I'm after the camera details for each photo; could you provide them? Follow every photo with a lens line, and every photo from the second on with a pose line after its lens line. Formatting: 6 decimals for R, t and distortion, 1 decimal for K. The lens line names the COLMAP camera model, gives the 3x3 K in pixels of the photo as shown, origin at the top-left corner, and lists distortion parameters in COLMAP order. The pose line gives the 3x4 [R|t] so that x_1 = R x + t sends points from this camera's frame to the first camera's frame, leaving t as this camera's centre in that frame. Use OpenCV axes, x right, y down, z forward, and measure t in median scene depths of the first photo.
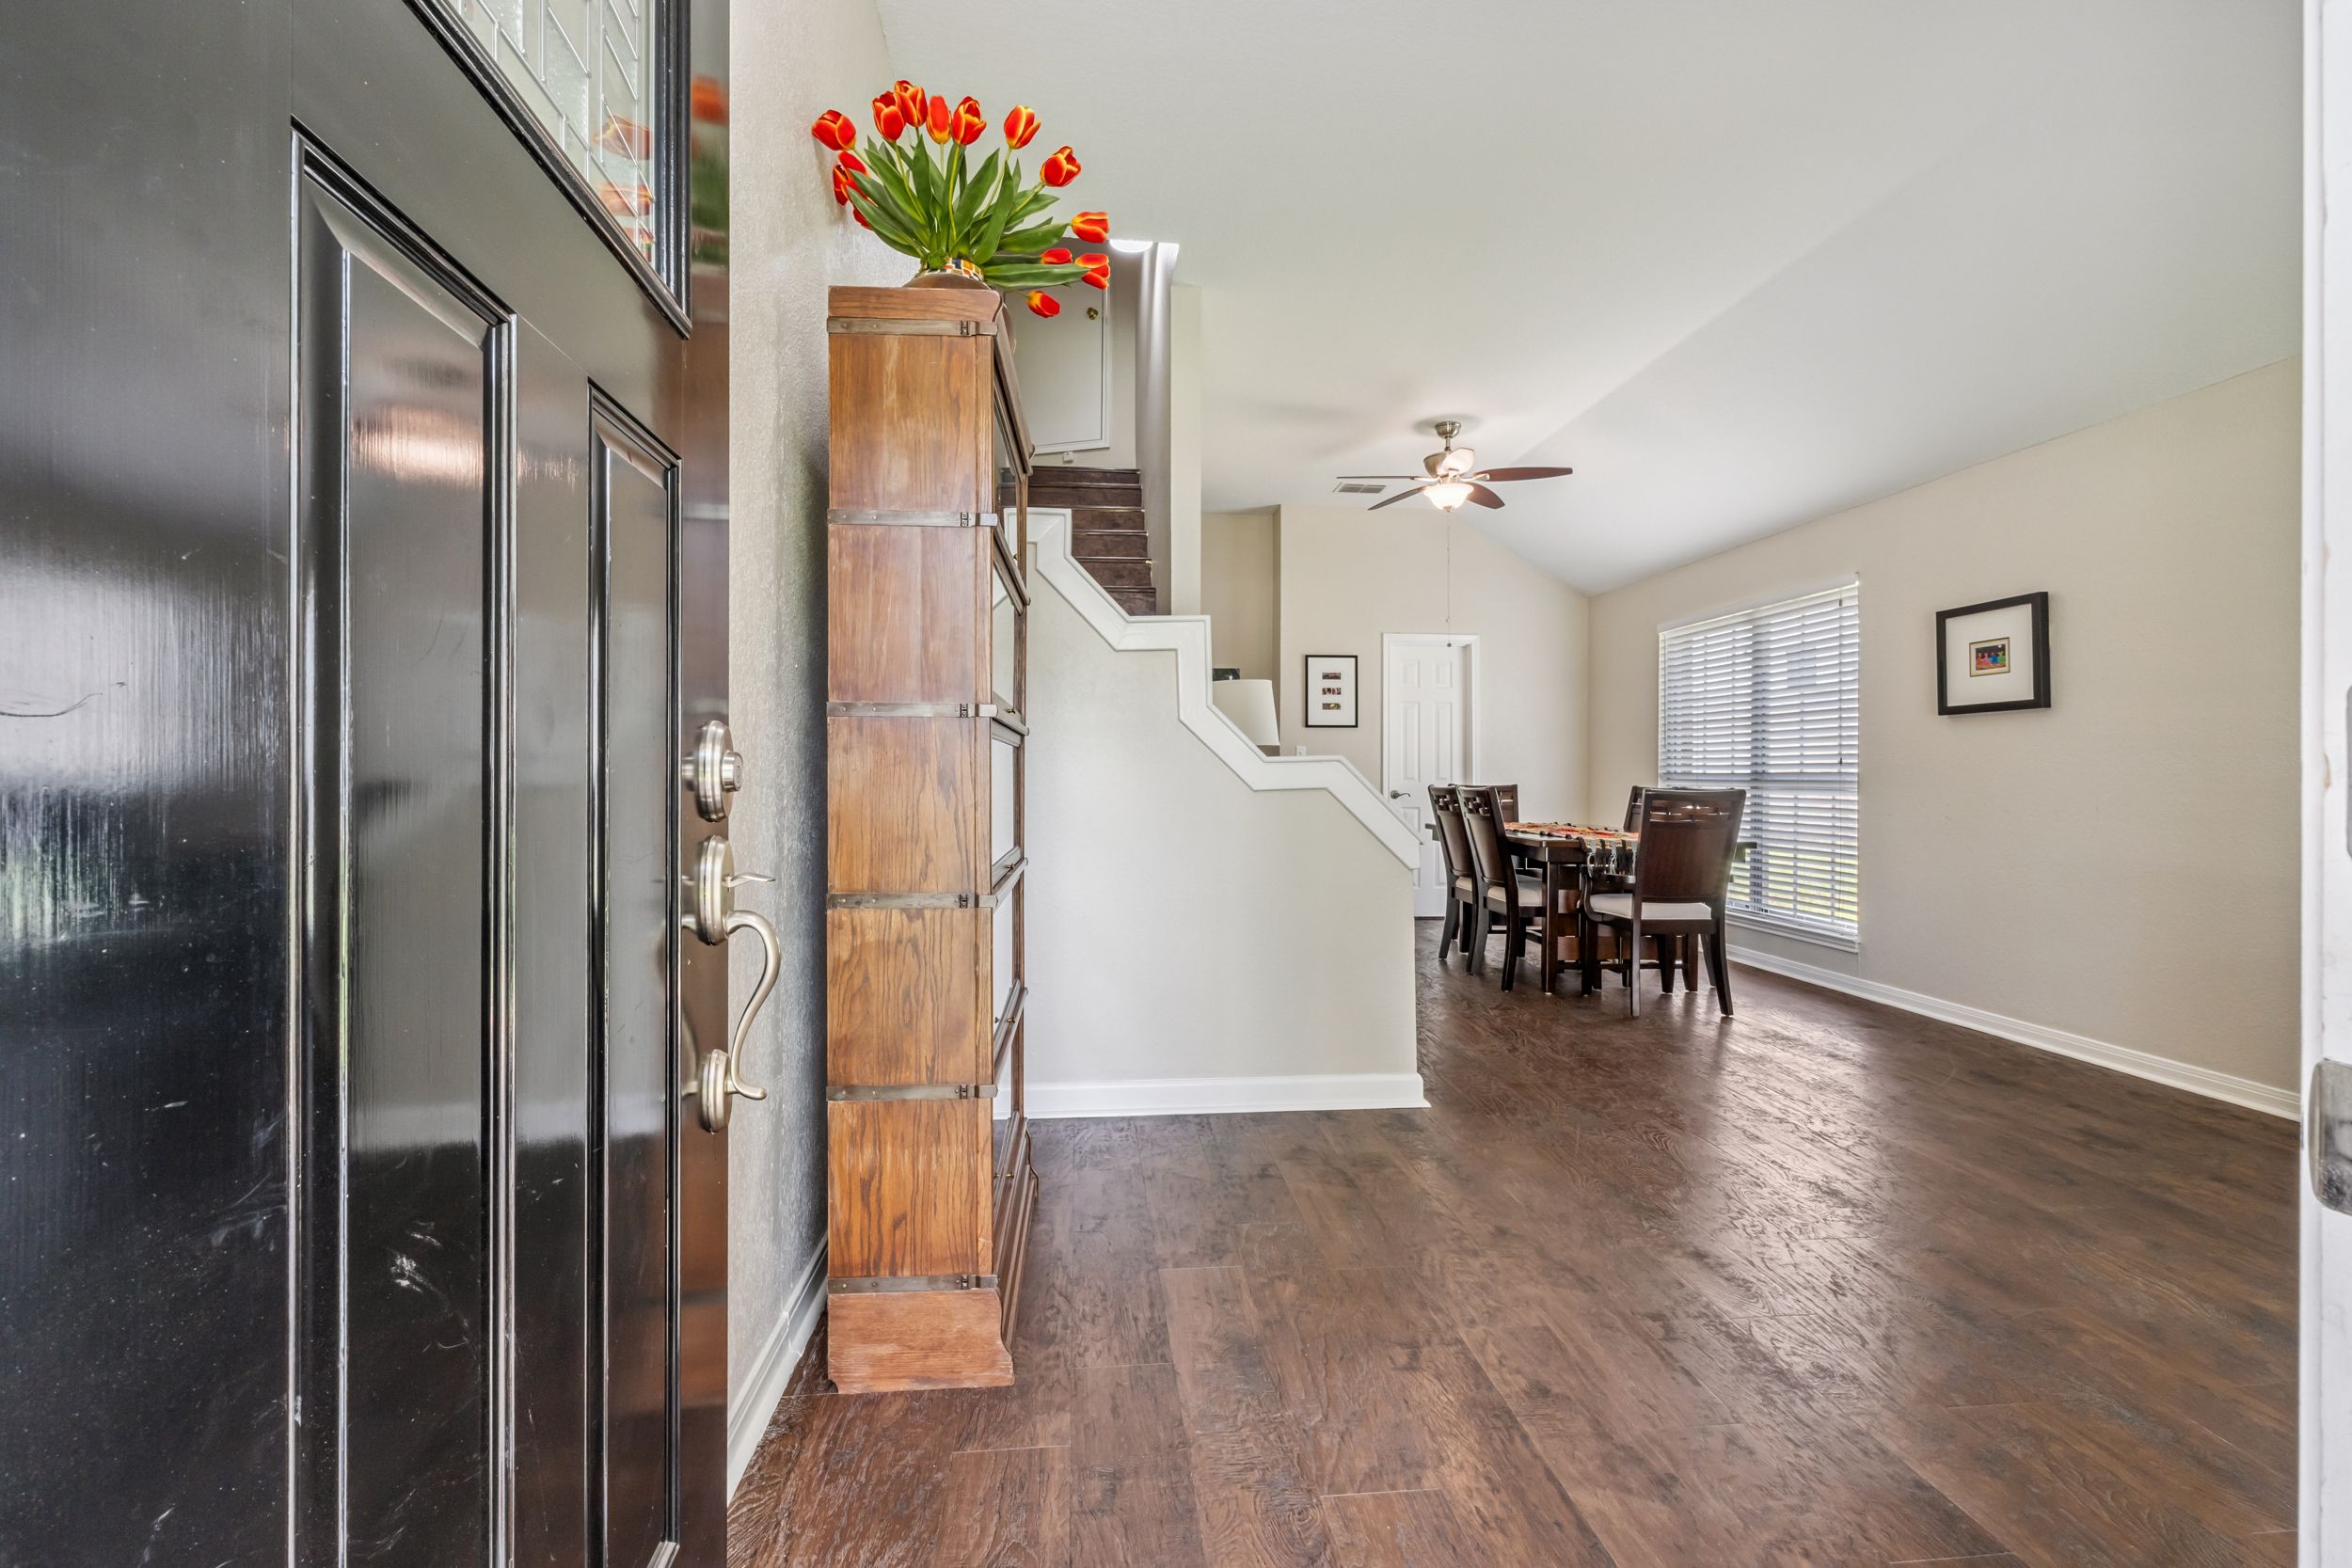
lens RADIAL K [[1073.7, 0, 1171.0], [0, 1073.7, 771.9], [0, 0, 1]] dist [0.000594, -0.001301]
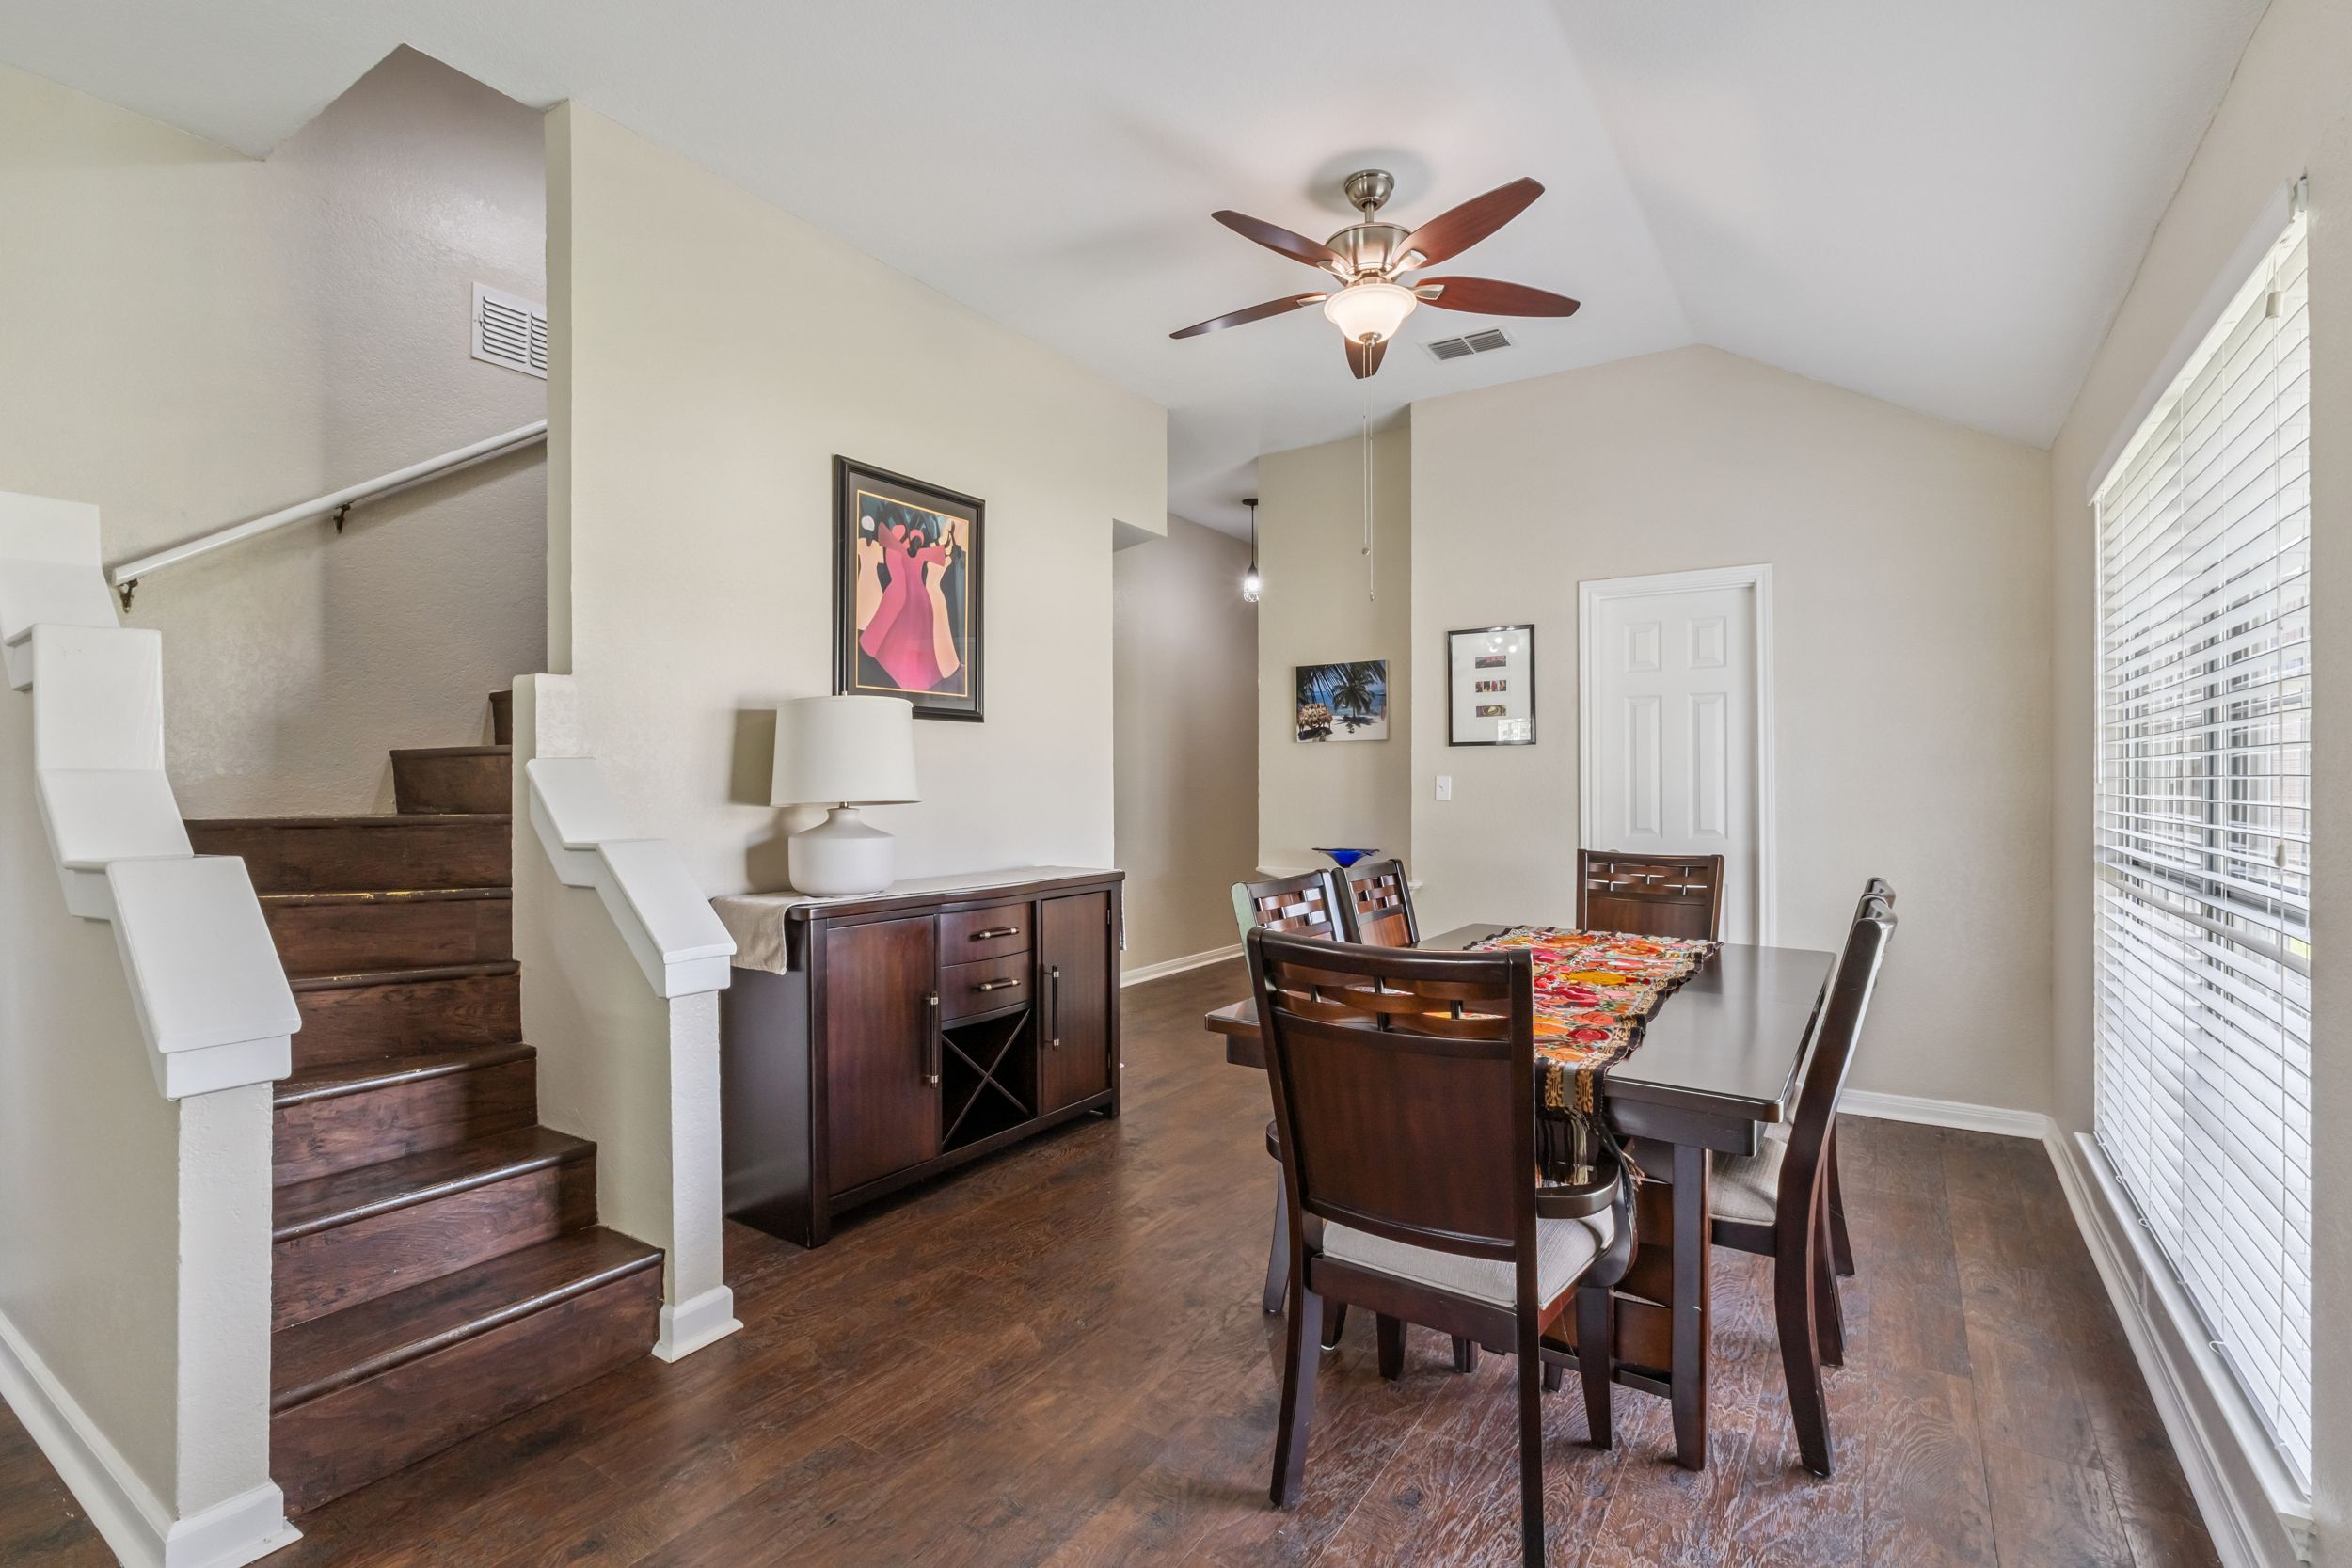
lens RADIAL K [[1073.7, 0, 1177.5], [0, 1073.7, 772.6], [0, 0, 1]] dist [0.000594, -0.001301]
pose [[0.775770, -0.002459, -0.631010, 0.399621], [0.001432, 0.999997, -0.002137, -0.024762], [0.631014, 0.000754, 0.775771, 0.409156]]
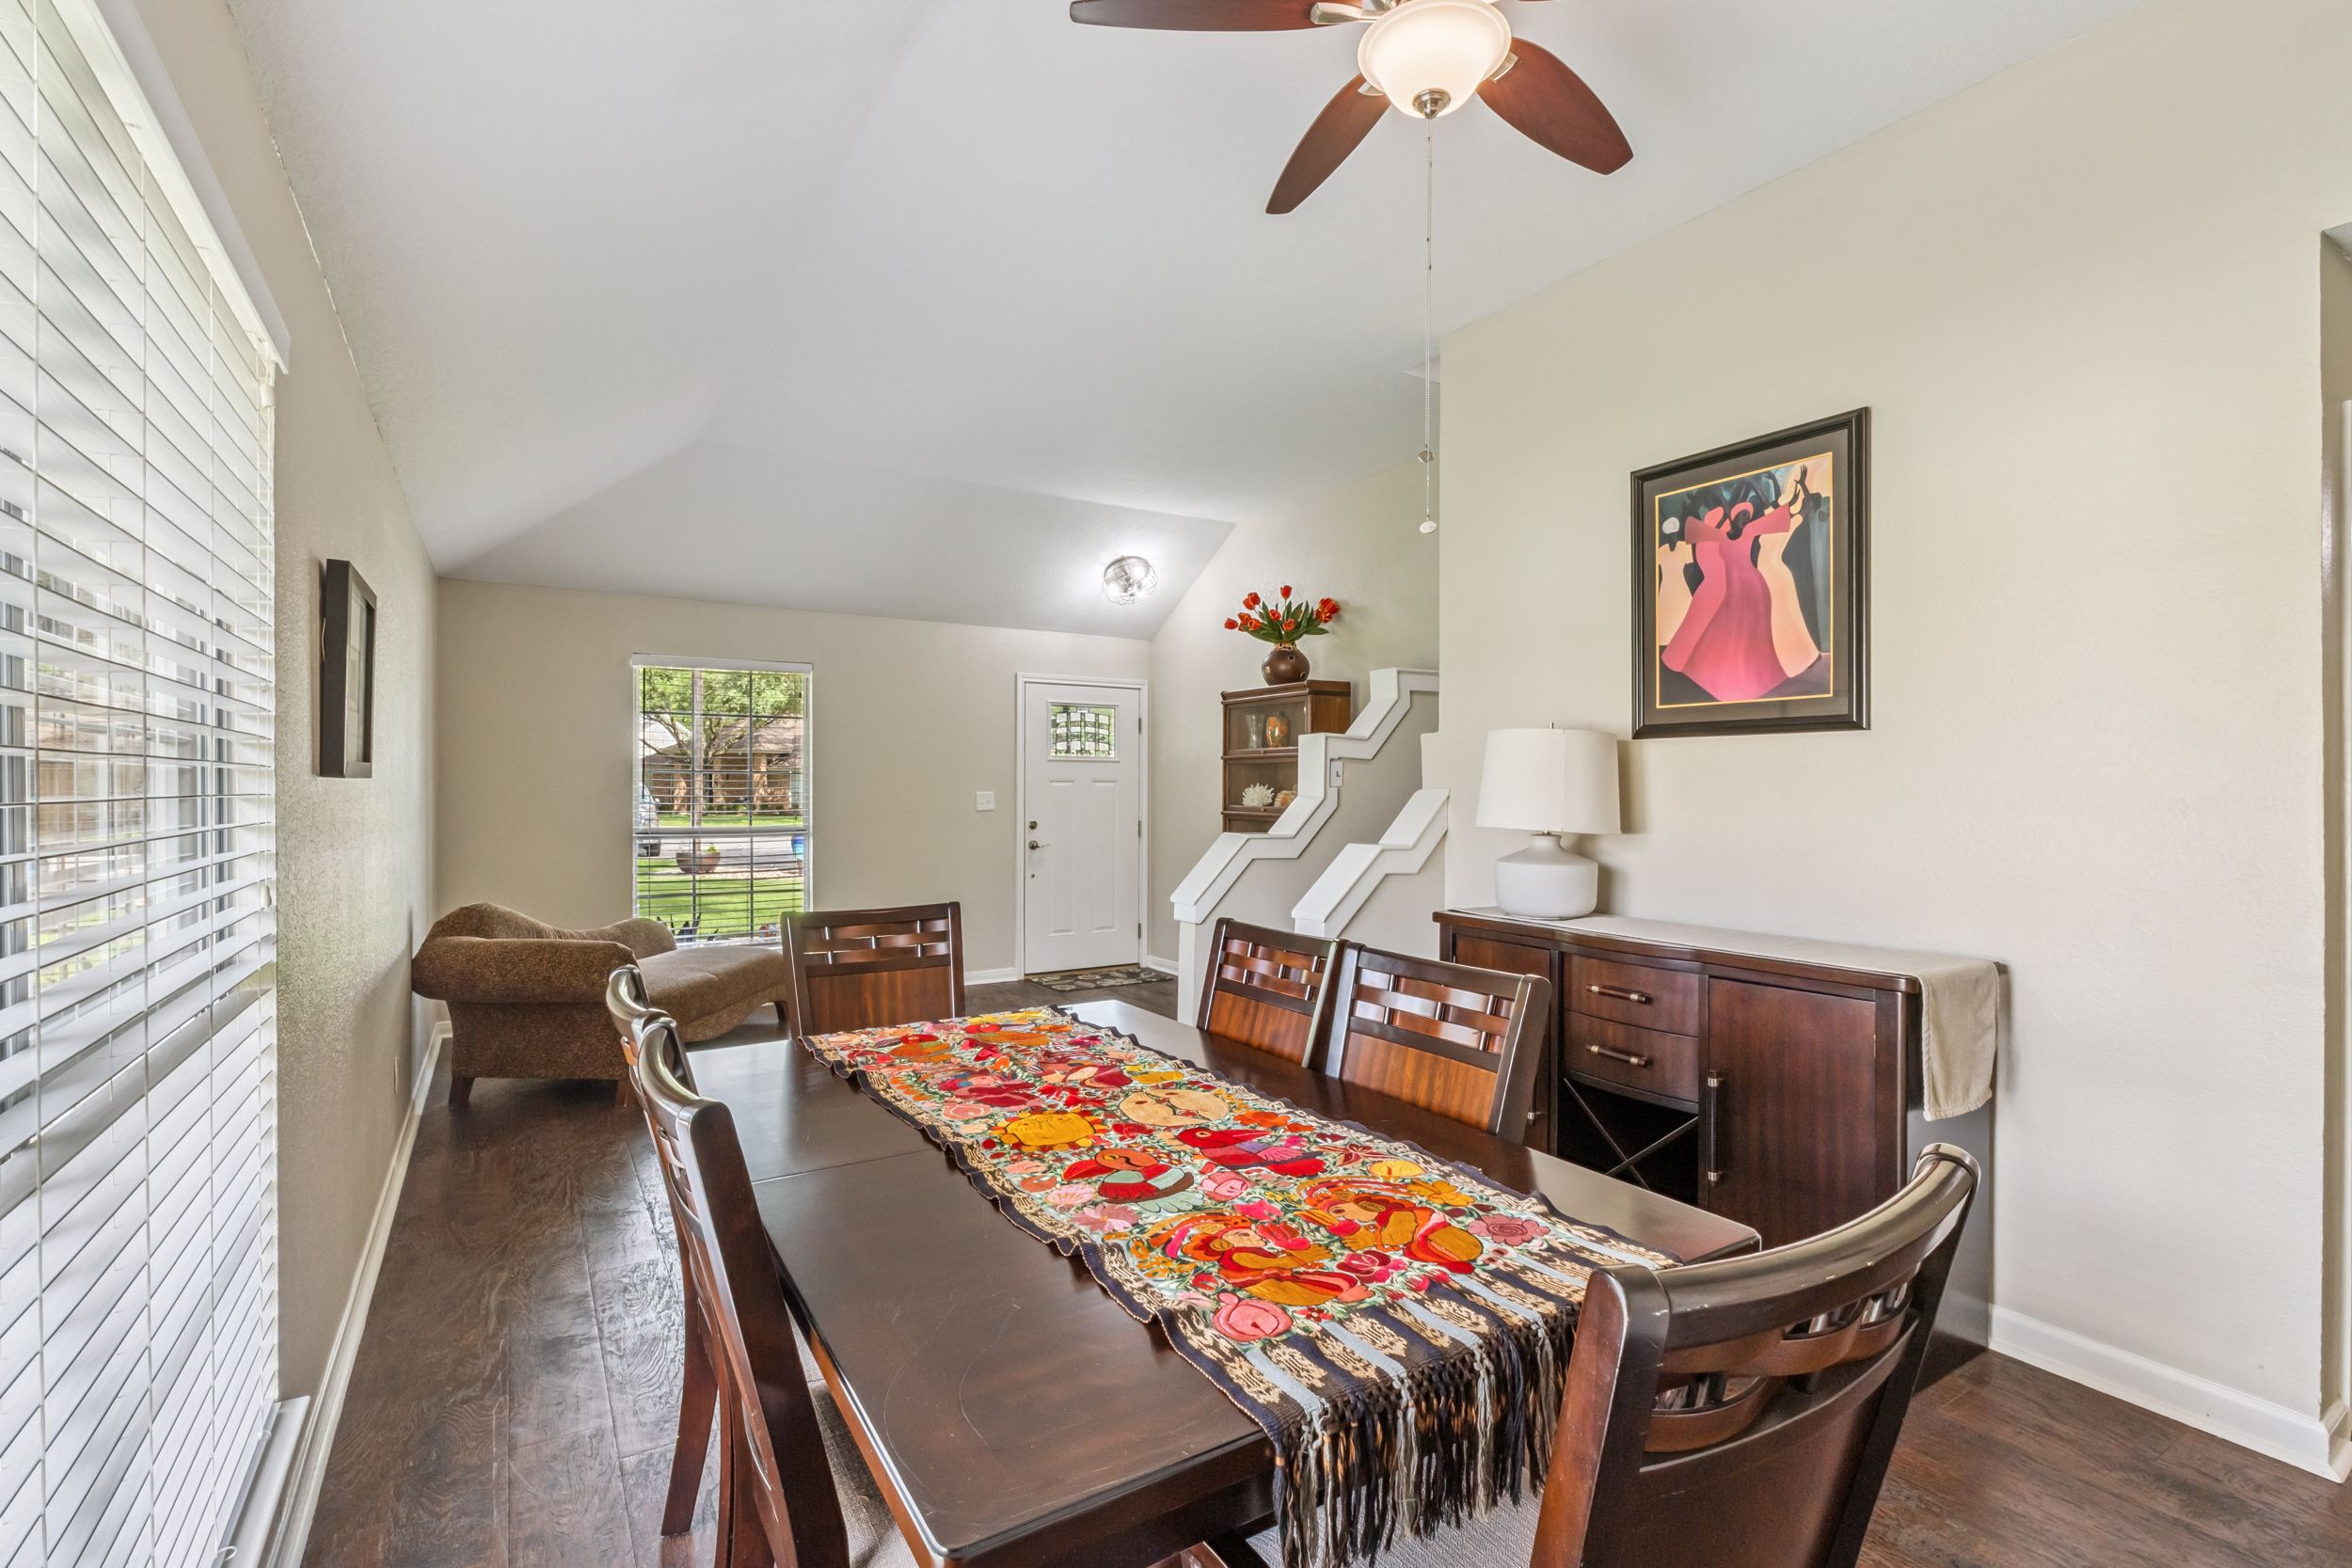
lens RADIAL K [[1073.7, 0, 1180.3], [0, 1073.7, 787.4], [0, 0, 1]] dist [0.000594, -0.001301]
pose [[-0.894666, 0.002785, -0.446726, 0.365235], [0.002586, 0.999996, 0.001055, -0.031646], [0.446728, -0.000211, -0.894670, 0.971098]]
